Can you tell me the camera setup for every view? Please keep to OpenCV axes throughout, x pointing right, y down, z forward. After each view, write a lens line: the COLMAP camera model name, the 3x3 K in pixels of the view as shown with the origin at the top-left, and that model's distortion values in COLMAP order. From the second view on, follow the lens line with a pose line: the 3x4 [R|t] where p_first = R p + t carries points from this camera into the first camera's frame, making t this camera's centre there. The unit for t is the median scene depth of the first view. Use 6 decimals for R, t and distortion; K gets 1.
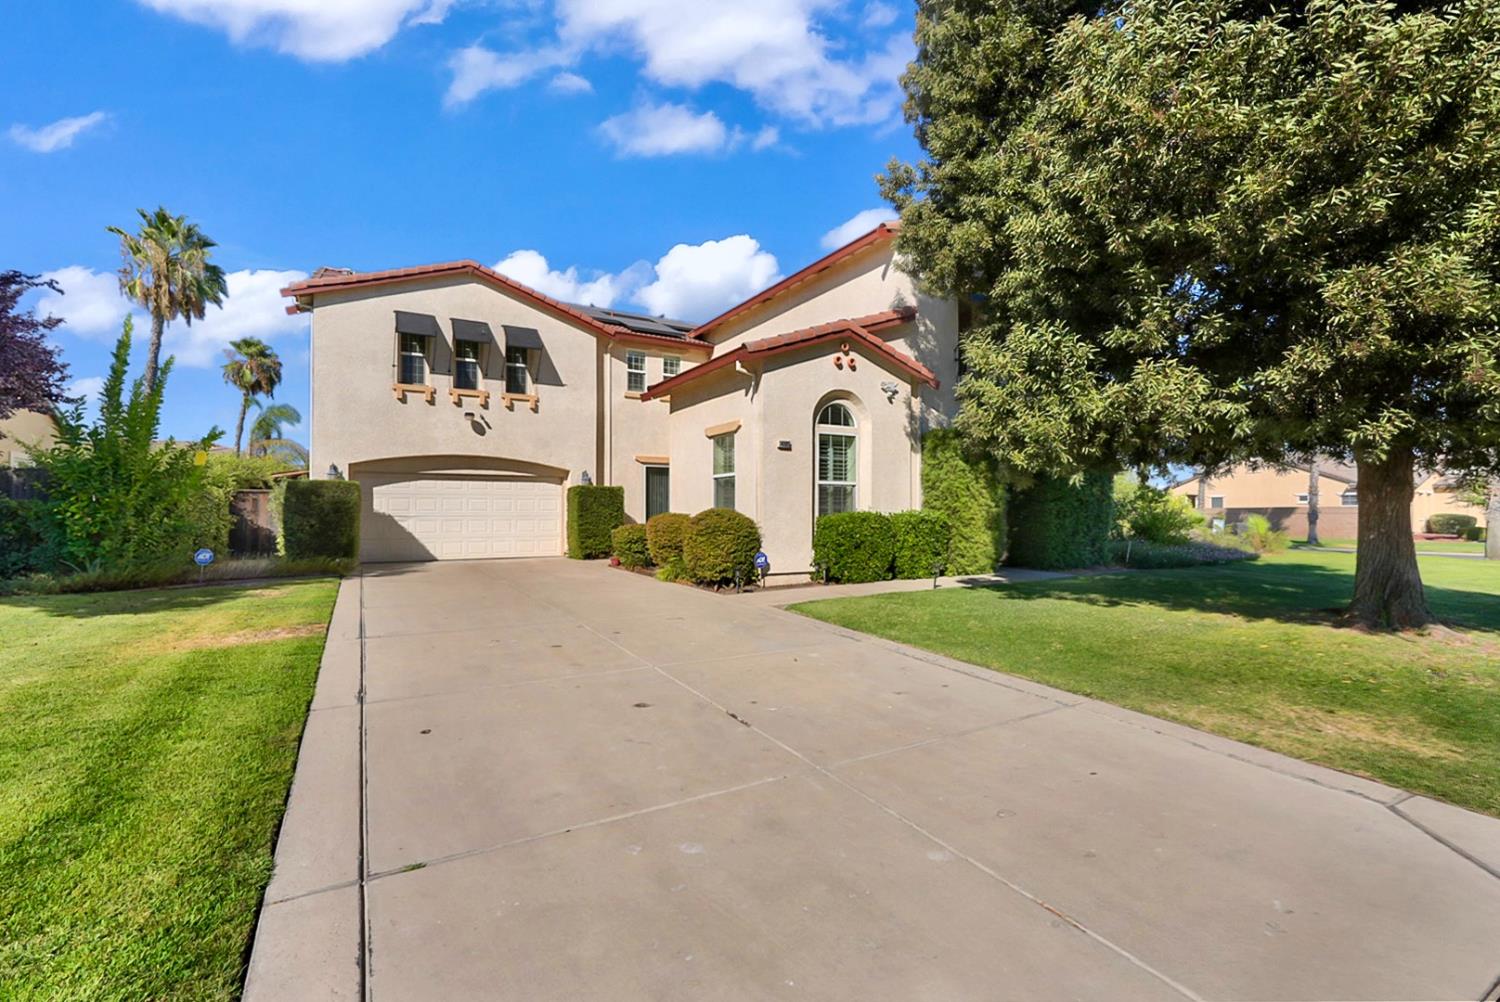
lens RADIAL K [[670.2, 0, 746.3], [0, 670.2, 501.3], [0, 0, 1]] dist [0.002561, 0.000342]
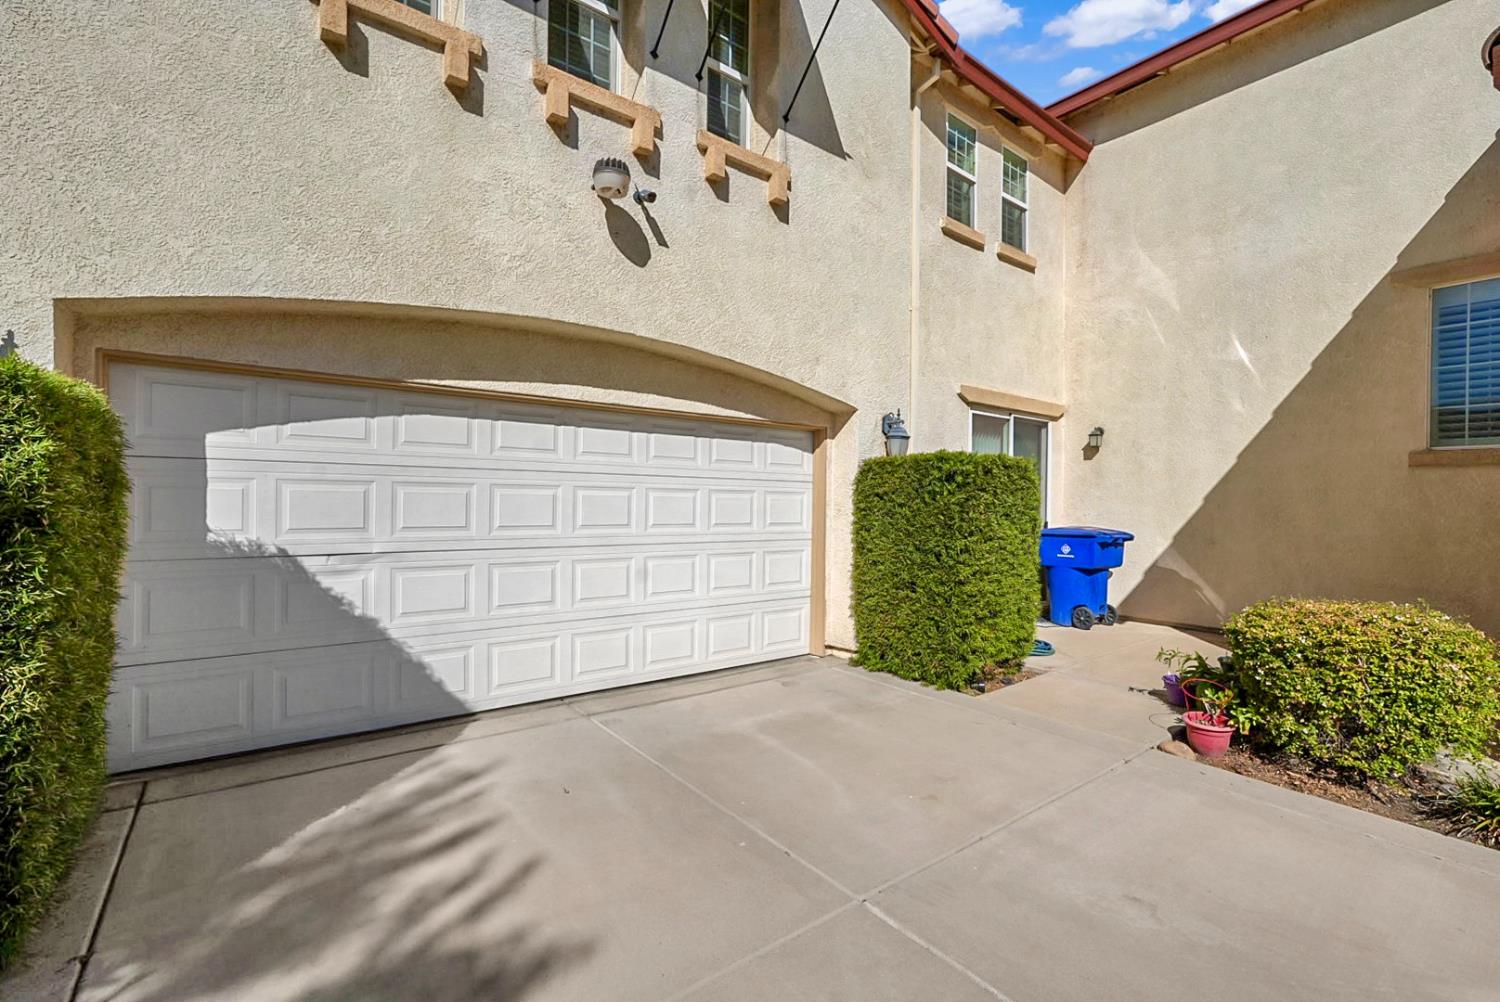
lens RADIAL K [[656.2, 0, 750.0], [0, 656.2, 501.0], [0, 0, 1]] dist [-0.005292, 0.000261]
pose [[0.990752, 0.012143, 0.135142, -0.393168], [-0.014016, 0.999818, 0.012912, -0.003062], [-0.134961, -0.014687, 0.990742, 0.736927]]
